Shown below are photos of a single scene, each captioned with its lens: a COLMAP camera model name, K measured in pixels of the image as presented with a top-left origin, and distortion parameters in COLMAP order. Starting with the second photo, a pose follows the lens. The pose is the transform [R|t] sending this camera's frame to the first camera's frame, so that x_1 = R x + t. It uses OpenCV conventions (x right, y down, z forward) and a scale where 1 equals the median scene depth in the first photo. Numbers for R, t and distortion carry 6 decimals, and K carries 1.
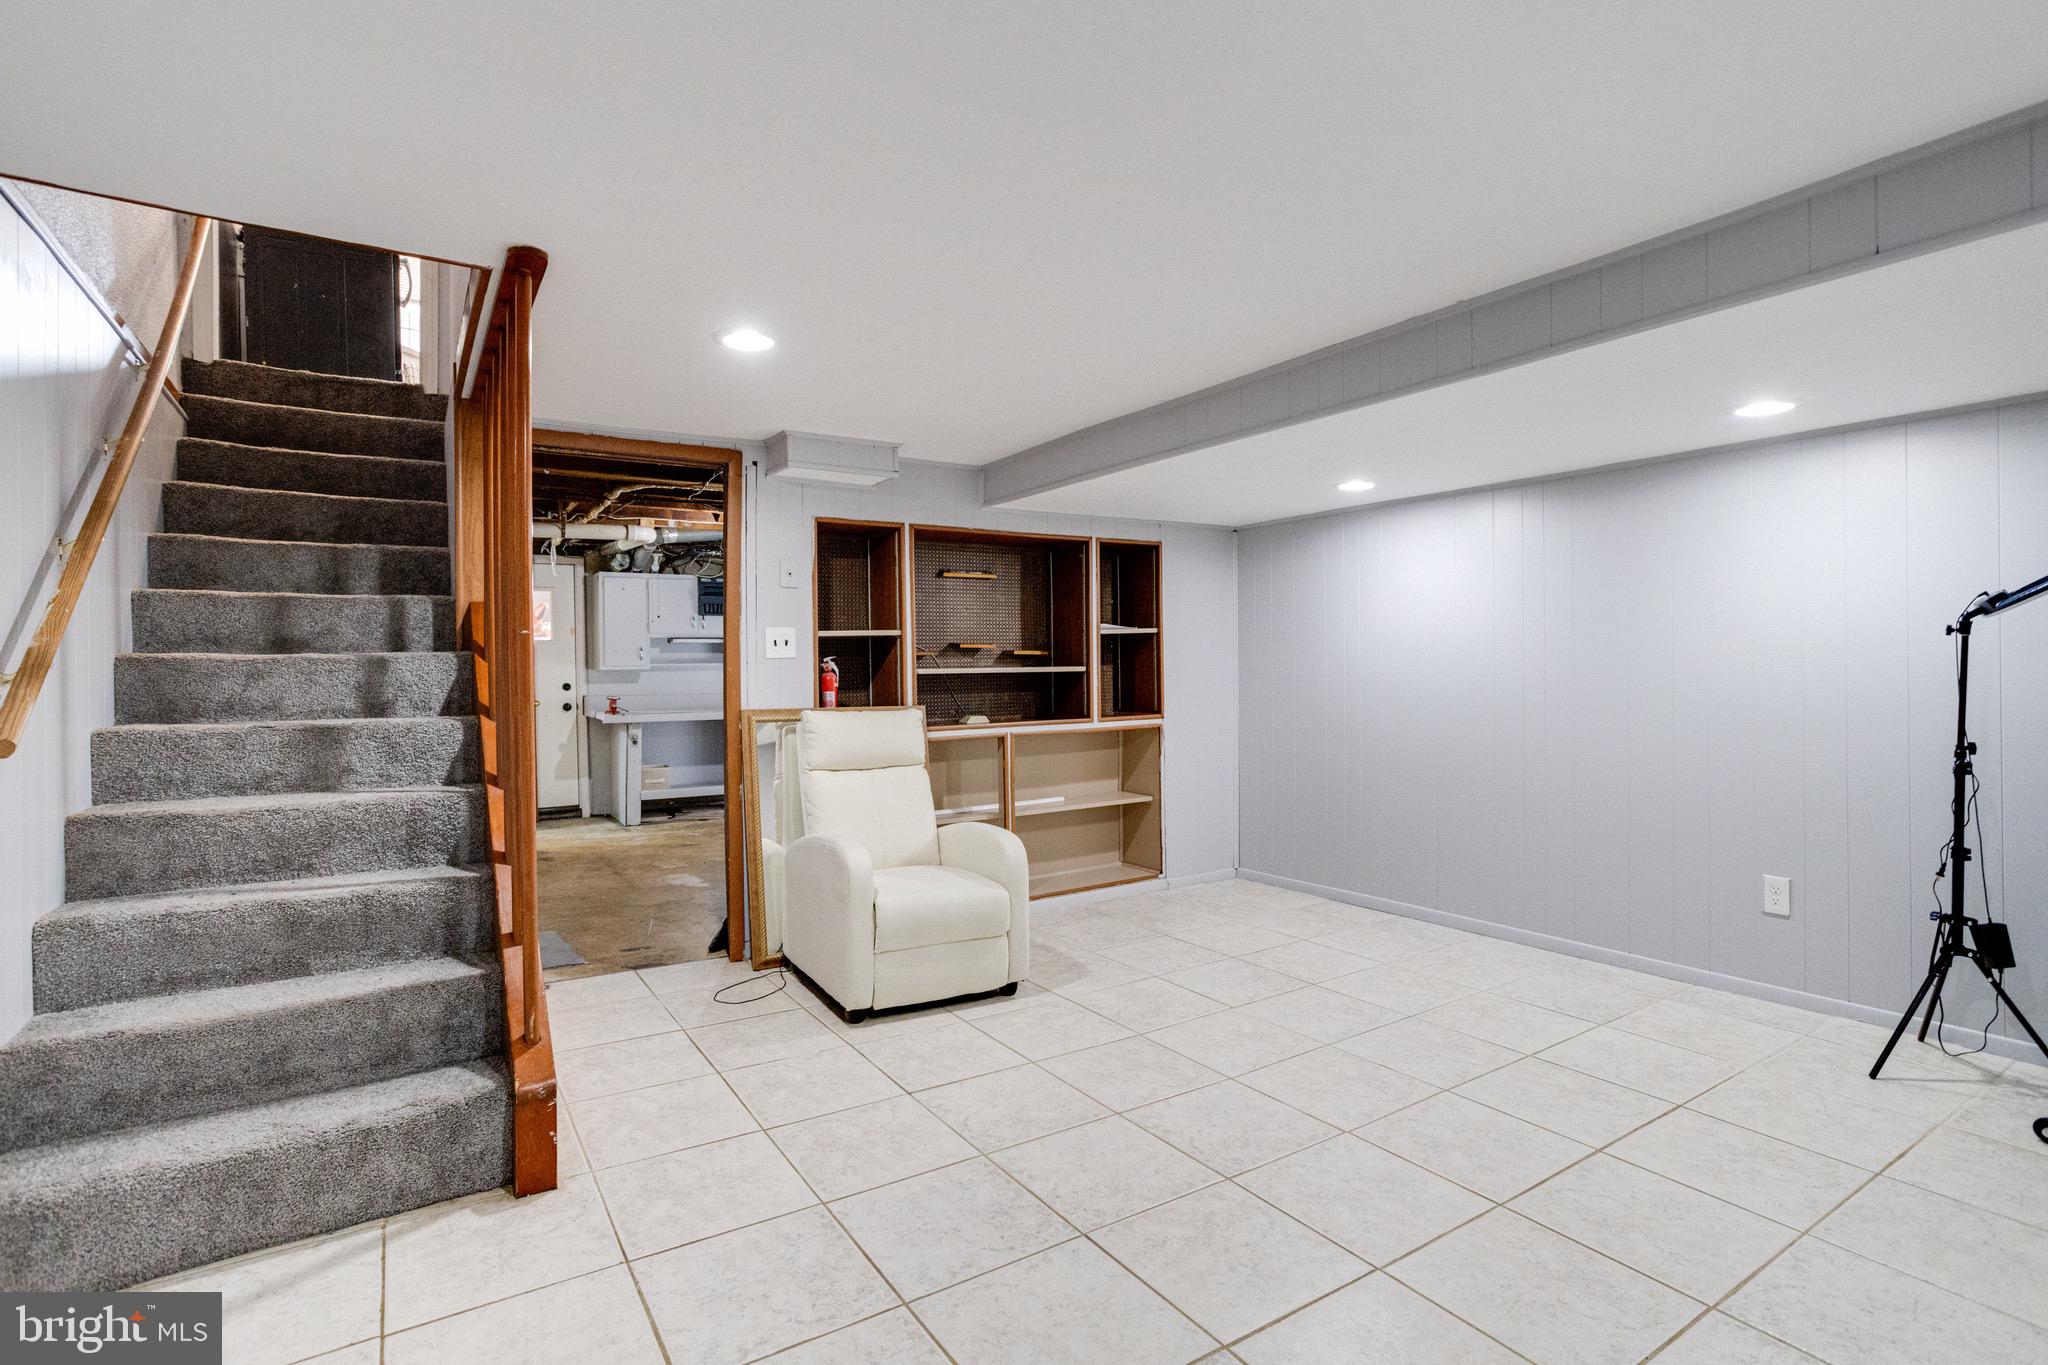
lens RADIAL K [[994.6, 0, 1019.0], [0, 994.6, 677.9], [0, 0, 1]] dist [-0.045352, 0.026759]
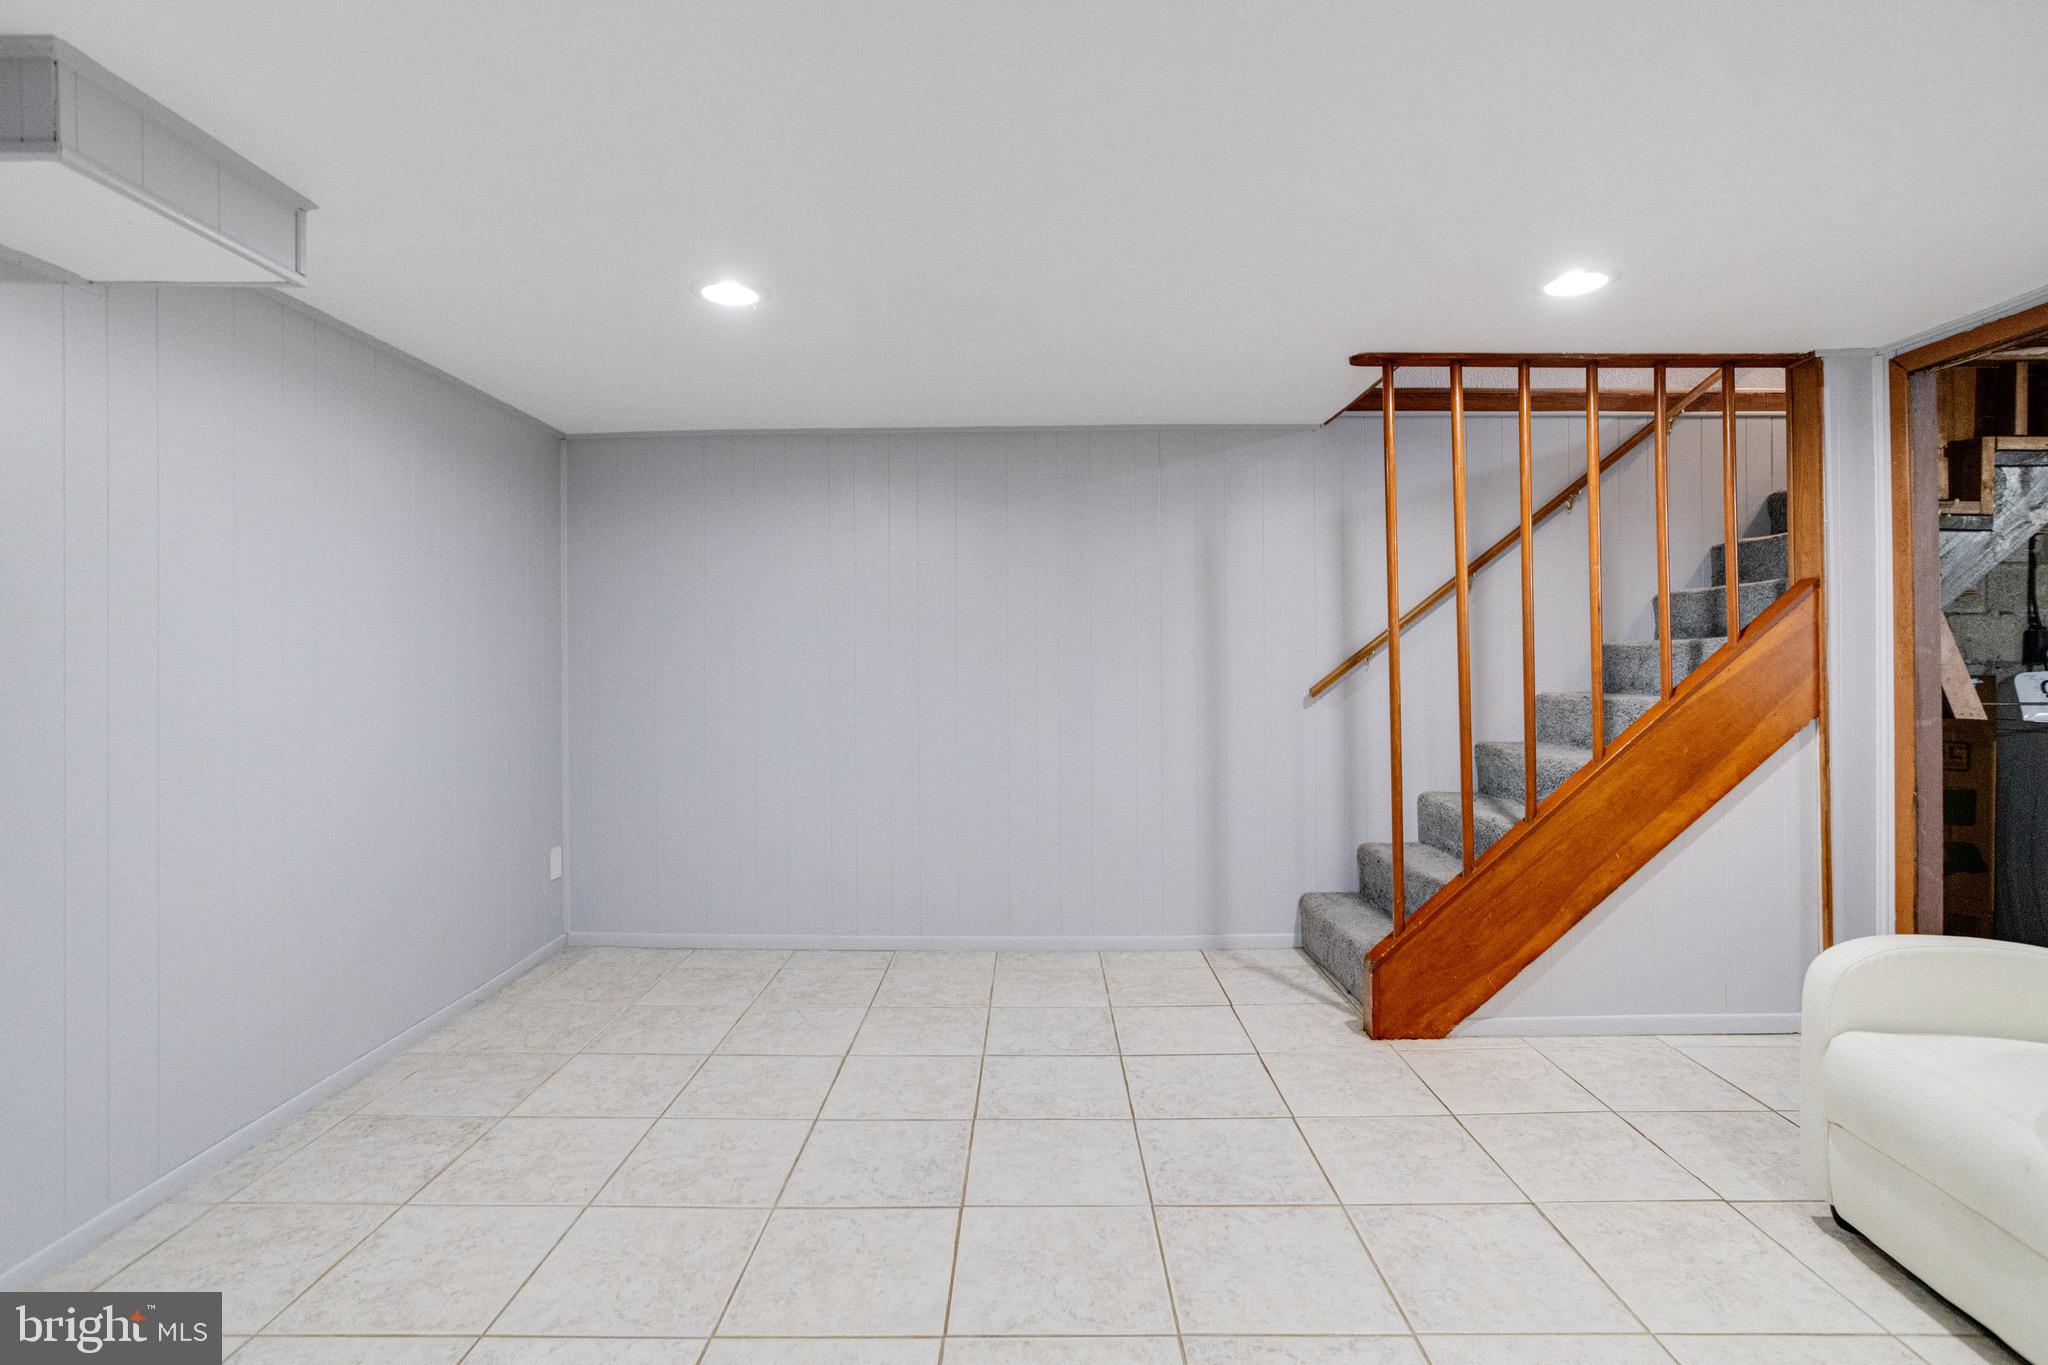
lens RADIAL K [[994.6, 0, 1019.0], [0, 994.6, 677.9], [0, 0, 1]] dist [-0.045352, 0.026759]
pose [[-0.553857, 0.024039, -0.832265, 0.507891], [0.002397, 0.999625, 0.027278, -0.009668], [0.832608, 0.013113, -0.553707, 0.741166]]
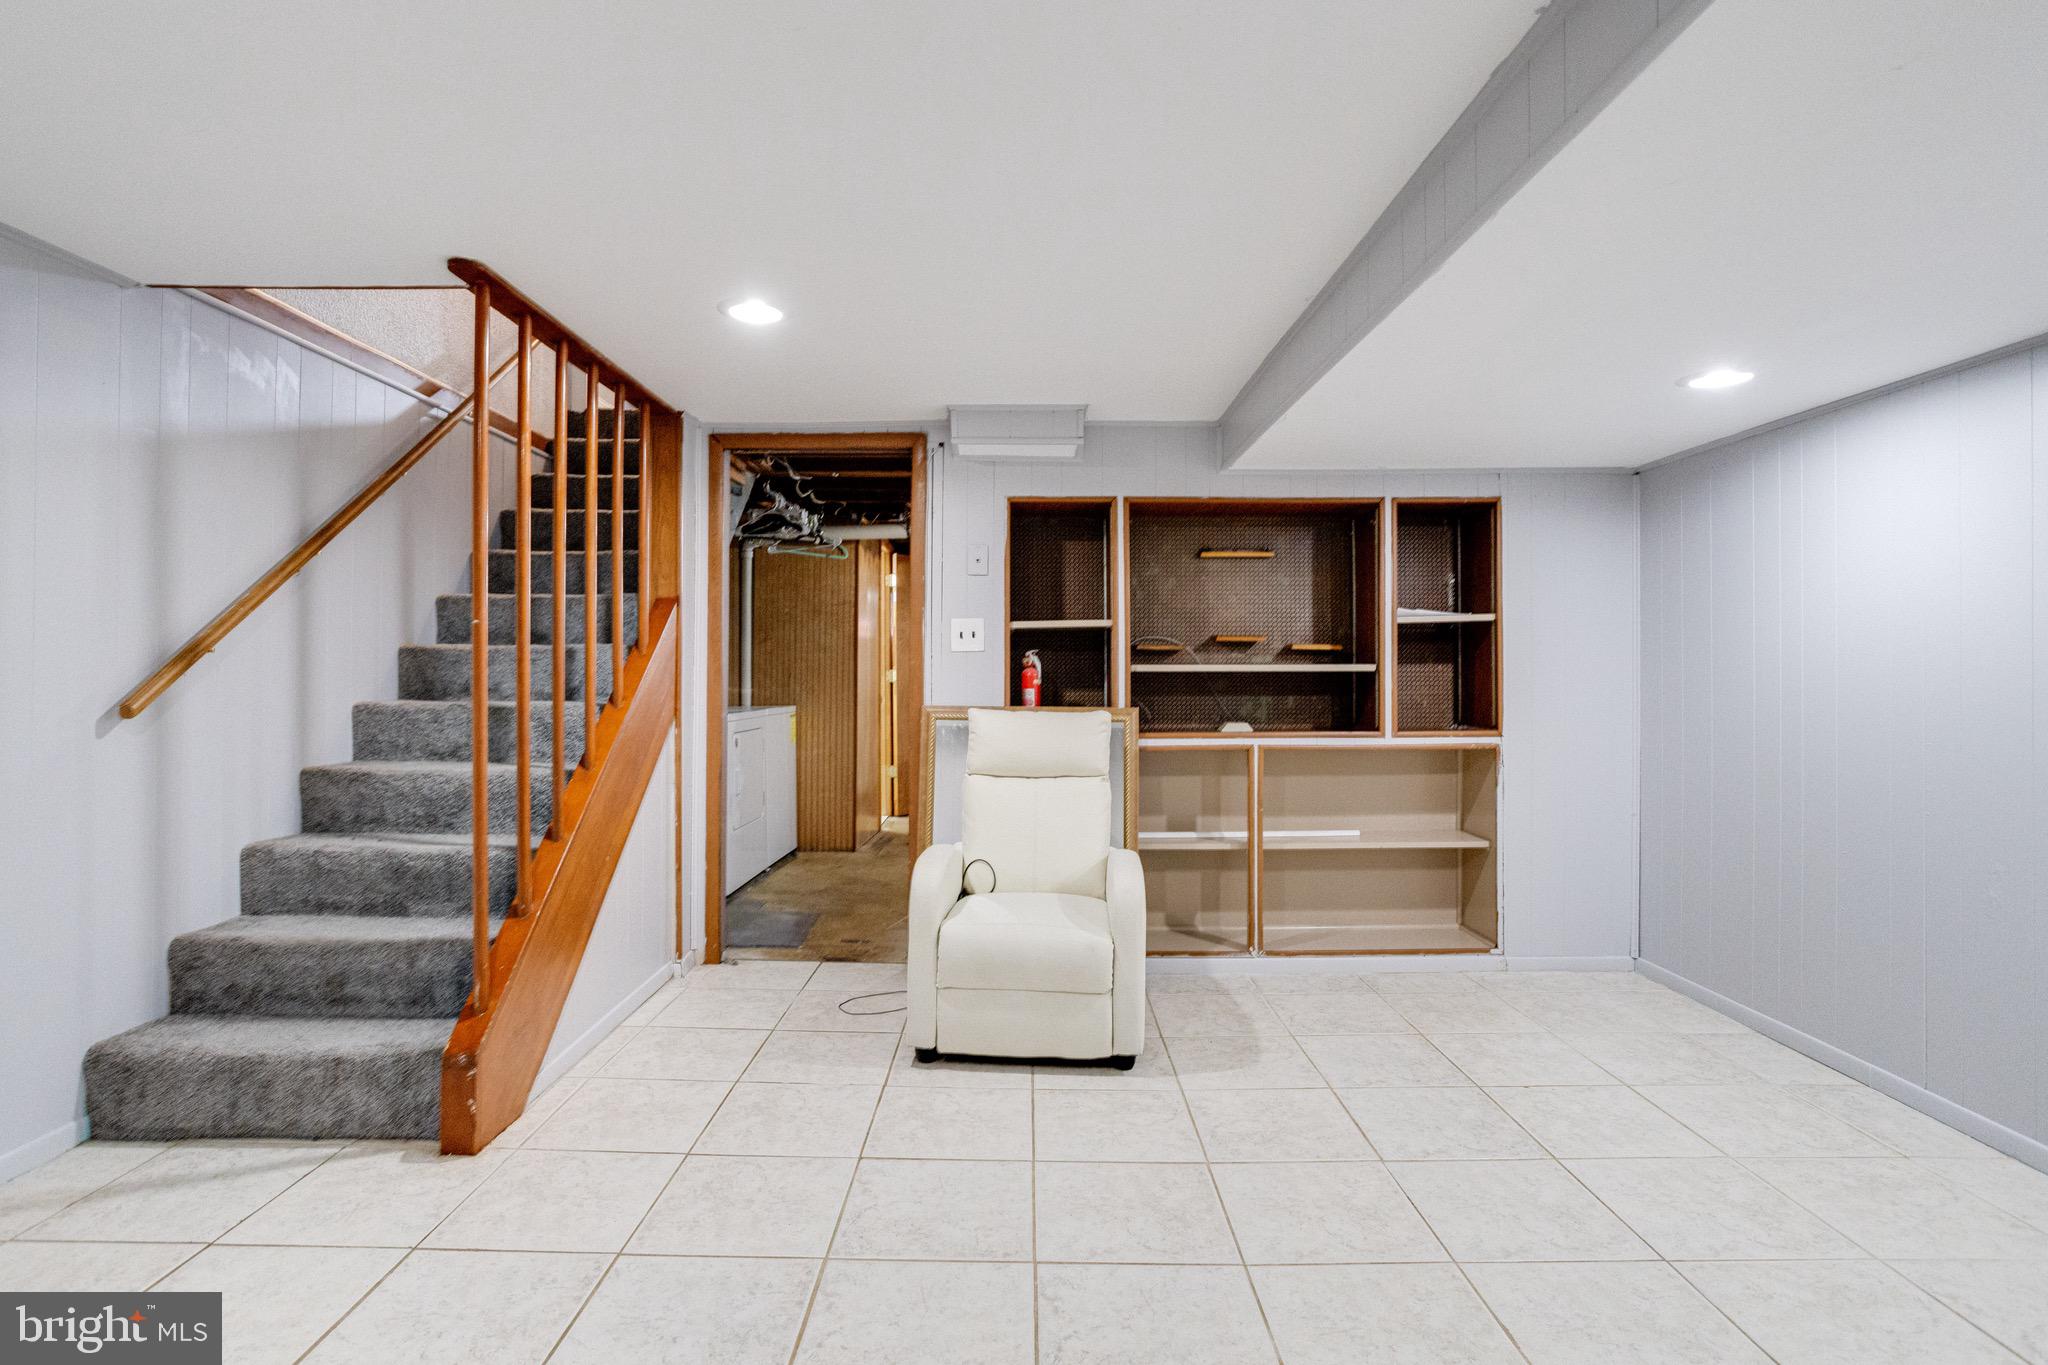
lens RADIAL K [[1019.3, 0, 1017.7], [0, 1019.3, 666.1], [0, 0, 1]] dist [-0.047555, 0.028150]
pose [[0.837245, 0.010739, -0.546722, 0.325028], [-0.016755, 0.999842, -0.006019, -0.001399], [0.546571, 0.014200, 0.837292, 0.230263]]
